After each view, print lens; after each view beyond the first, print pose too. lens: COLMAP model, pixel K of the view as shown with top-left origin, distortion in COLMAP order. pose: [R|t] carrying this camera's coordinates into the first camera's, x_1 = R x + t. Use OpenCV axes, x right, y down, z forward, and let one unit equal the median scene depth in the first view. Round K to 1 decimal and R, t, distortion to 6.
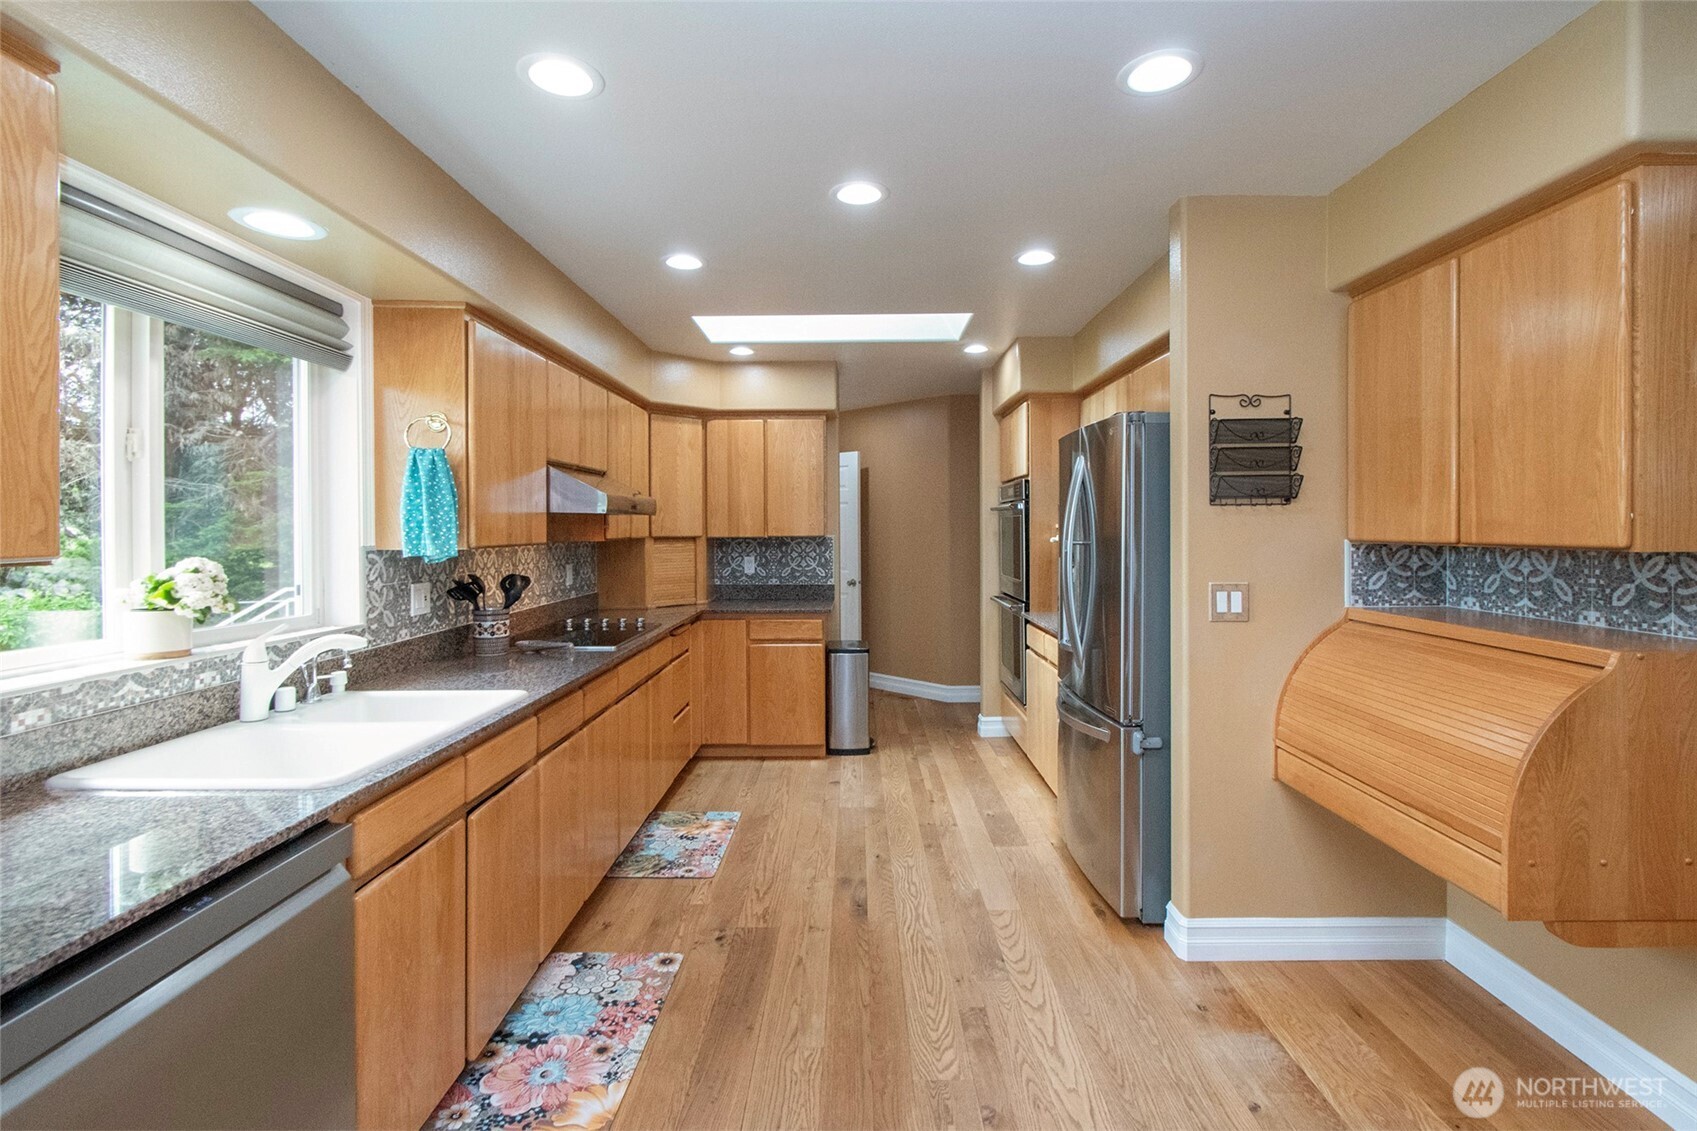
lens RADIAL K [[778.5, 0, 853.4], [0, 778.5, 536.9], [0, 0, 1]] dist [0.010944, -0.000110]
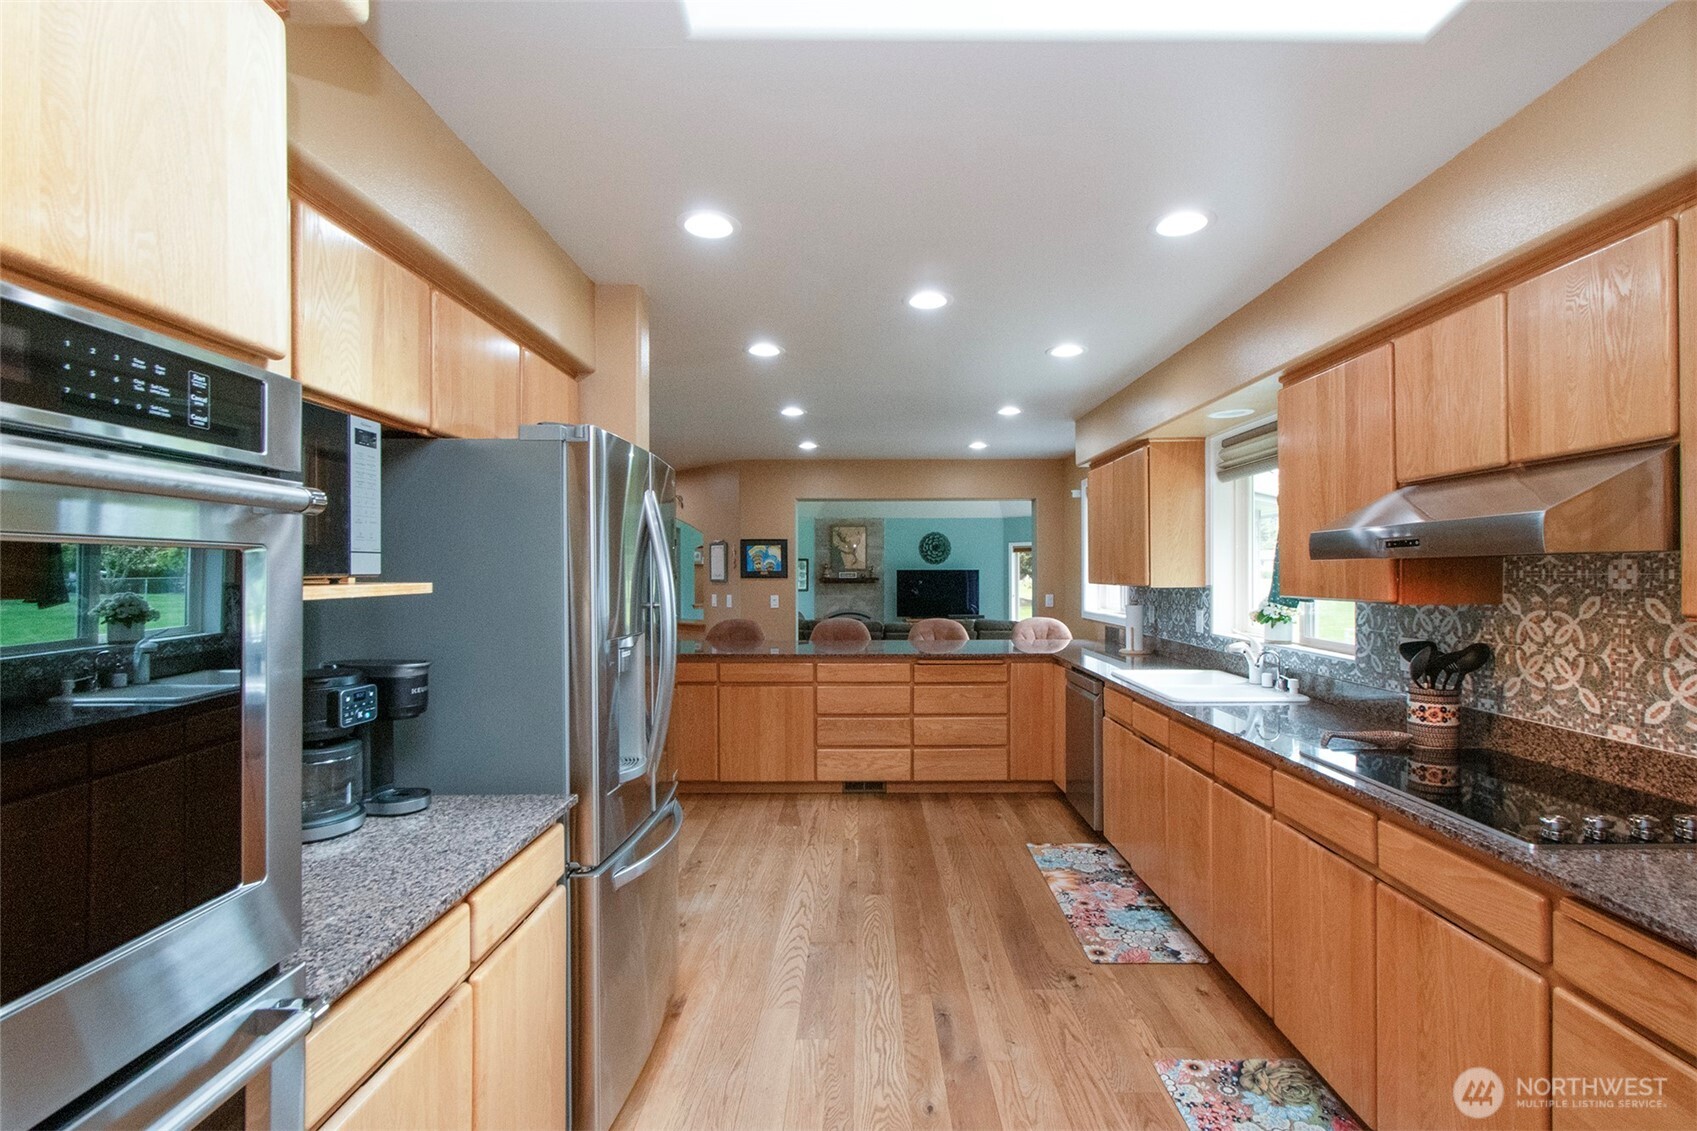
lens RADIAL K [[778.9, 0, 851.3], [0, 778.9, 576.6], [0, 0, 1]] dist [-0.003244, -0.001504]
pose [[-0.999841, 0.013128, 0.012055, 0.106872], [0.013316, 0.999789, 0.015633, -0.040292], [-0.011848, 0.015791, -0.999805, 2.124400]]
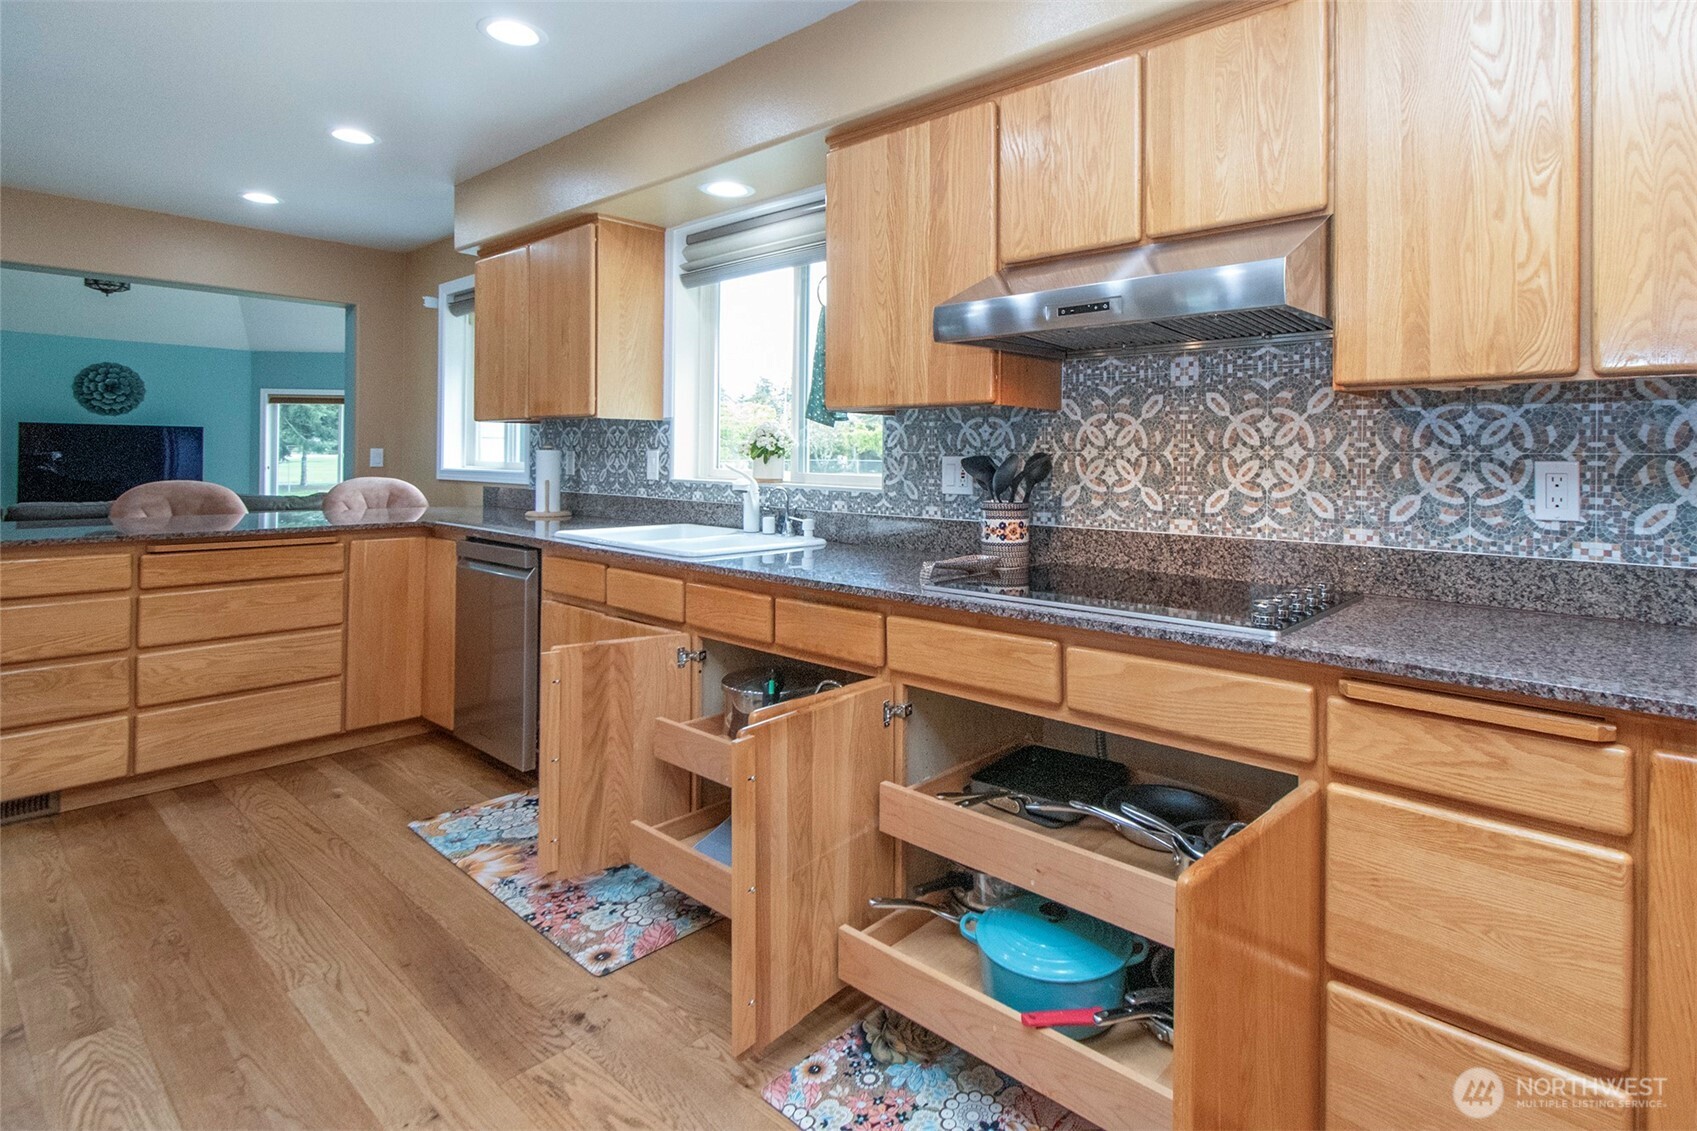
lens RADIAL K [[876.6, 0, 937.8], [0, 876.6, 454.9], [0, 0, 1]] dist [0.002369, 0.000954]
pose [[-0.640557, 0.000239, -0.767911, 0.194500], [-0.011460, 0.999886, 0.009871, 0.053970], [0.767825, 0.015123, -0.640481, 1.746395]]
